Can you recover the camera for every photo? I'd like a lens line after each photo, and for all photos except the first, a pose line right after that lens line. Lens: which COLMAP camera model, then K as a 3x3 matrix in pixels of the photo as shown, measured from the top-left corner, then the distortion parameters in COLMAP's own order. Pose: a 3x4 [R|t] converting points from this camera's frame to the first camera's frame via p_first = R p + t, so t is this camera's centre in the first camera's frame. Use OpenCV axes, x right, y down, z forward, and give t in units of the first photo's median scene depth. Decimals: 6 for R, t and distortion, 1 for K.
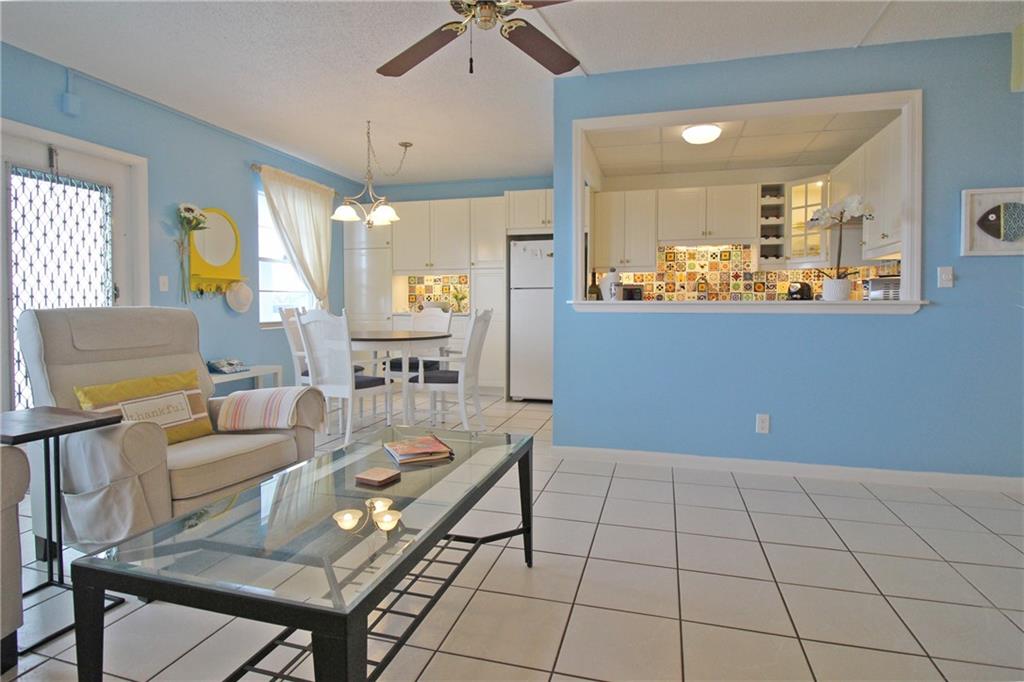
lens RADIAL K [[511.9, 0, 520.8], [0, 511.9, 321.5], [0, 0, 1]] dist [0.000272, -0.012681]
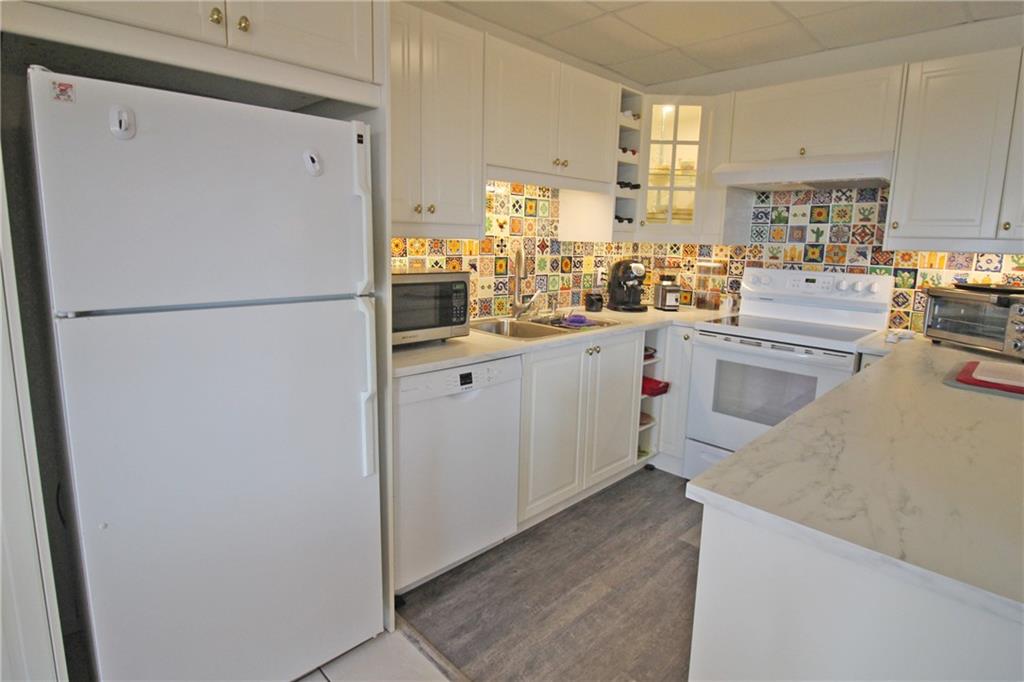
lens RADIAL K [[531.6, 0, 519.0], [0, 531.6, 320.4], [0, 0, 1]] dist [0.004399, -0.008563]
pose [[0.484993, -0.126679, 0.865295, -0.111700], [0.006045, 0.989915, 0.141535, -0.091843], [-0.874497, -0.063413, 0.480867, 0.748513]]
